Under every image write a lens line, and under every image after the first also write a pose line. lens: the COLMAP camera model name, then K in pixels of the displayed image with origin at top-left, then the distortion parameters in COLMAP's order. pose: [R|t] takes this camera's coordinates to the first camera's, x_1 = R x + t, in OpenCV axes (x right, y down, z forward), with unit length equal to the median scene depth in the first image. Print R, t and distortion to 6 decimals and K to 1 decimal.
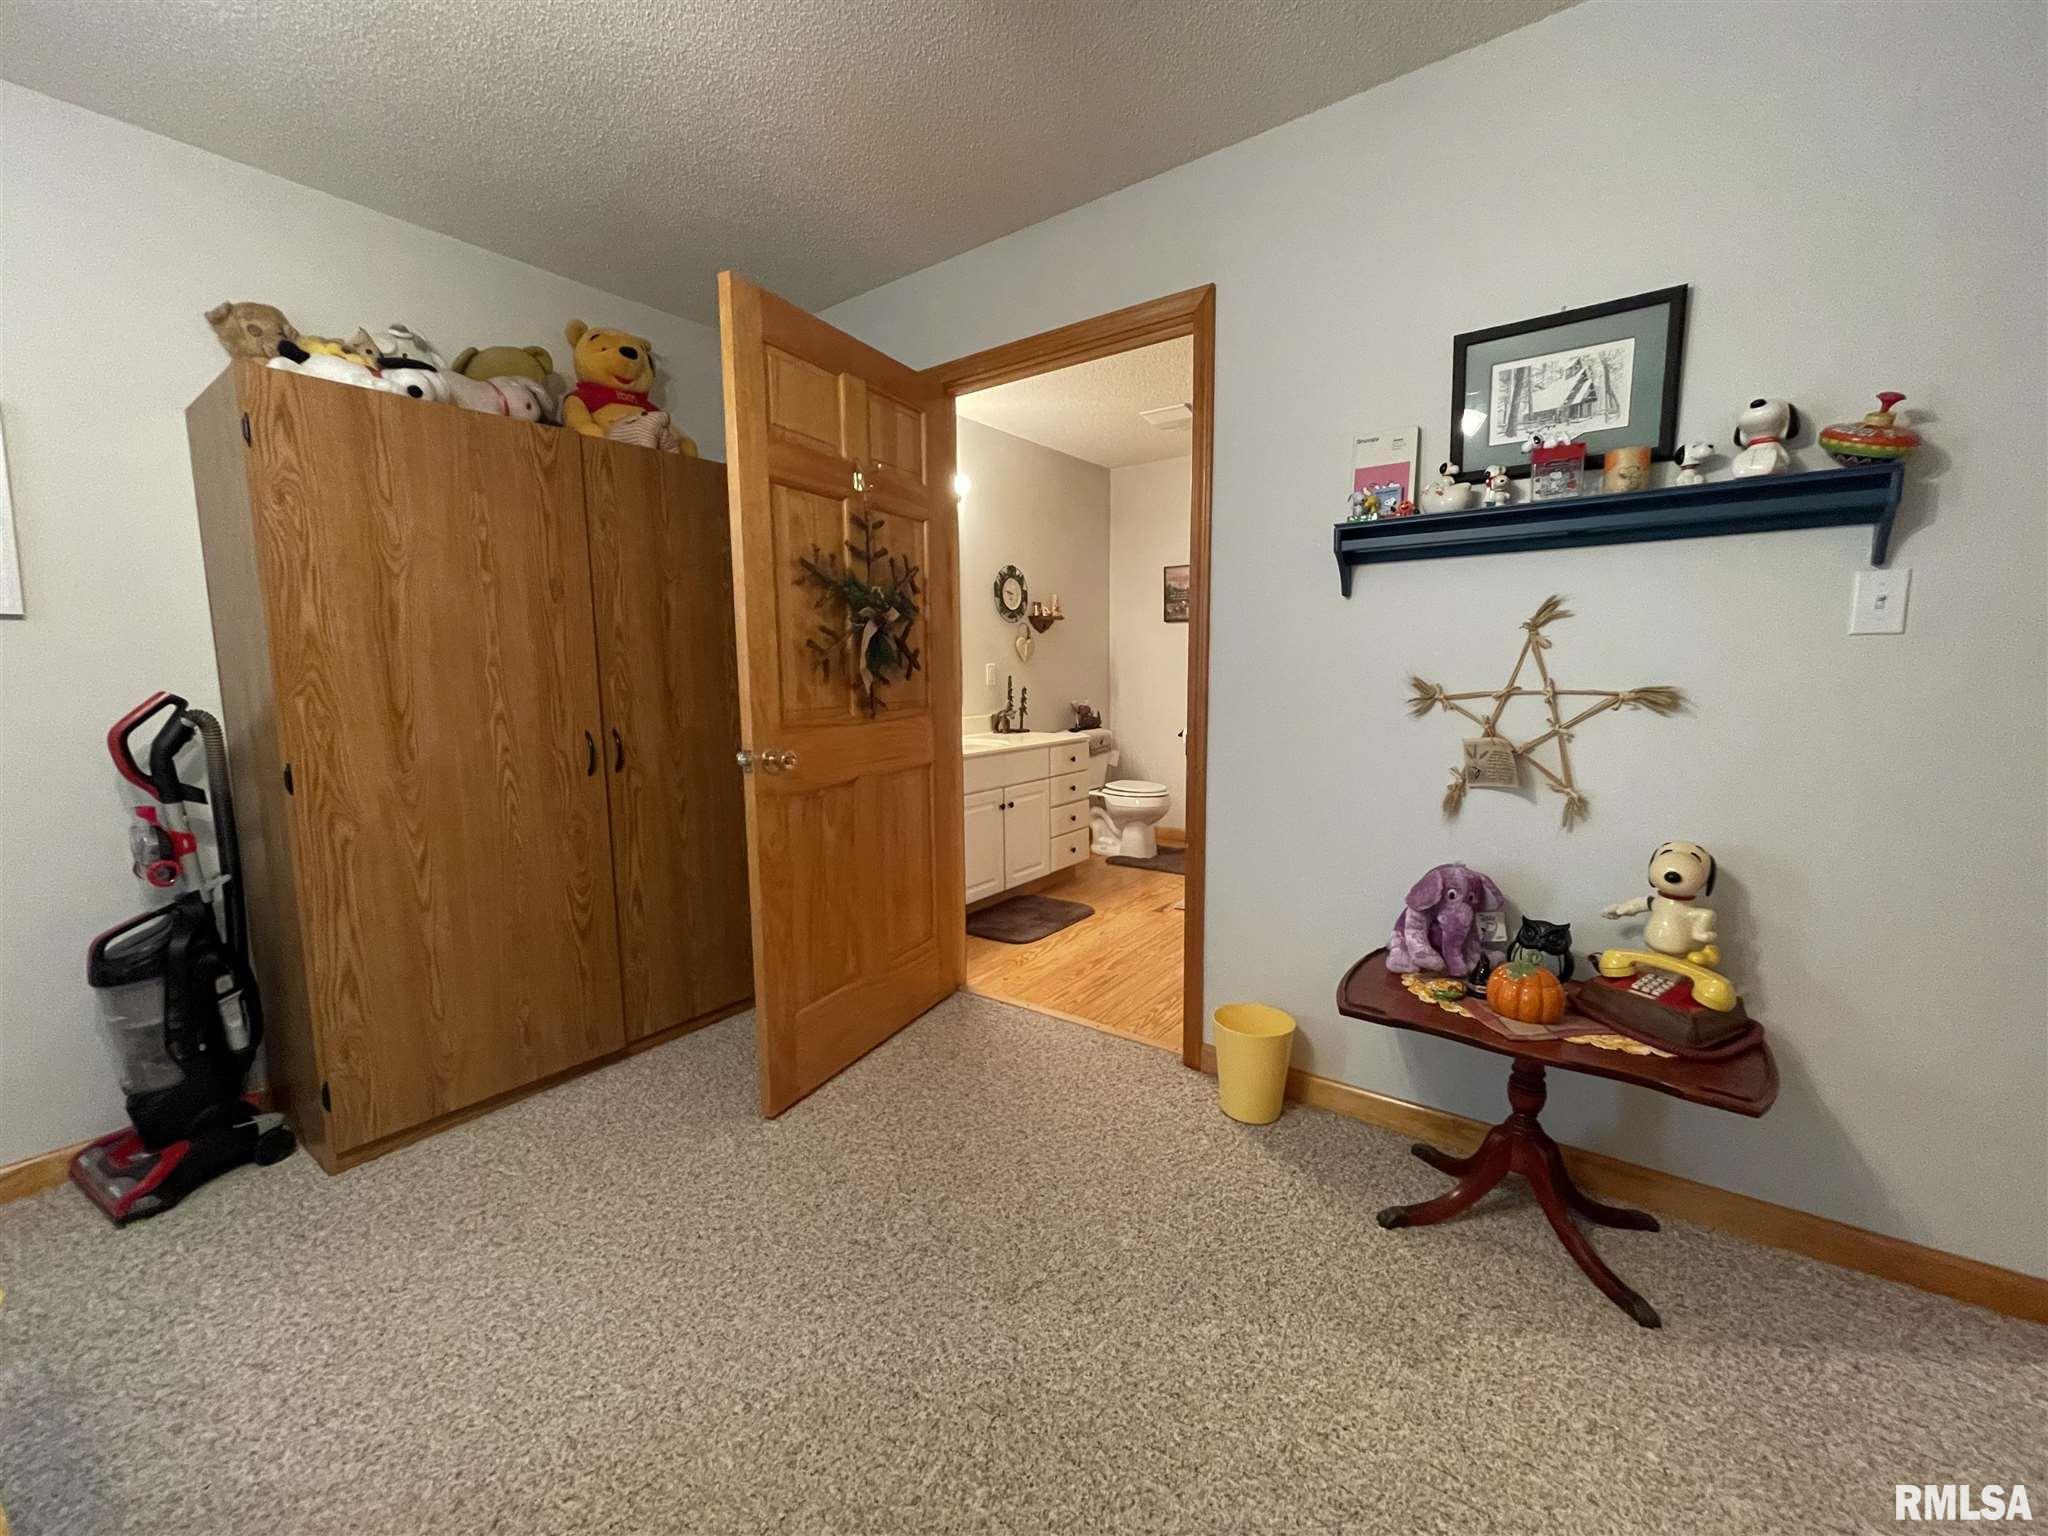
lens RADIAL K [[827.2, 0, 1013.1], [0, 827.2, 764.8], [0, 0, 1]] dist [-0.001483, -0.000142]
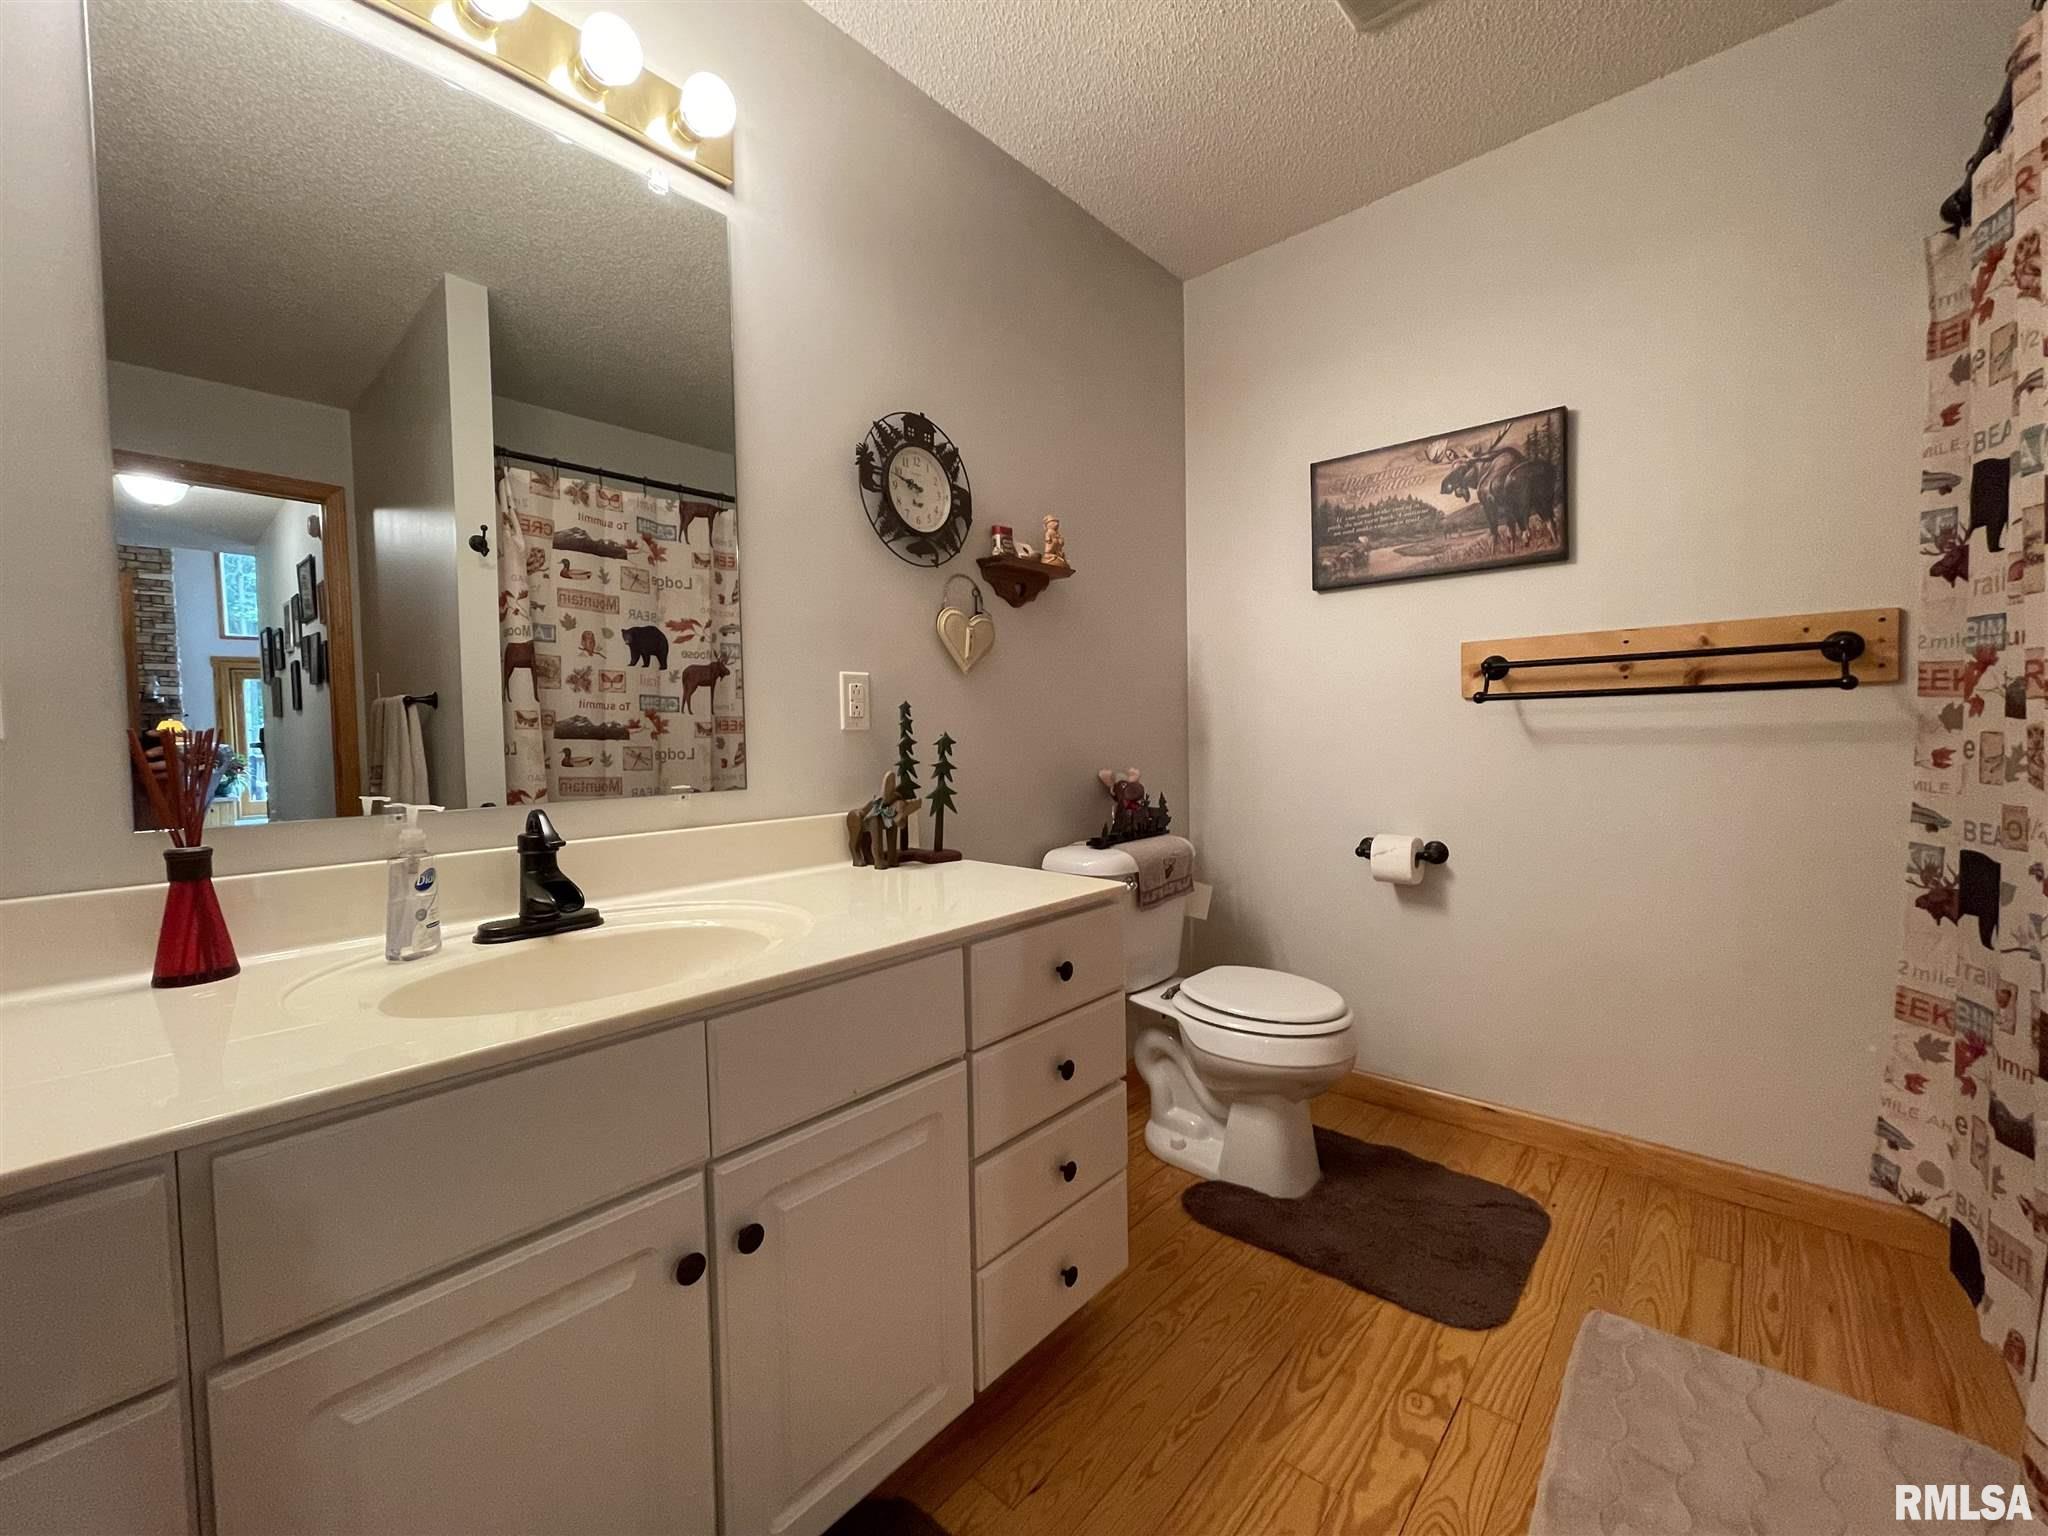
lens RADIAL K [[827.2, 0, 1003.3], [0, 827.2, 765.1], [0, 0, 1]] dist [-0.001483, -0.000142]
pose [[0.994374, -0.002797, -0.105889, 0.077017], [-0.005268, 0.997109, -0.075800, -0.053890], [0.105795, 0.075931, 0.991485, 0.651558]]
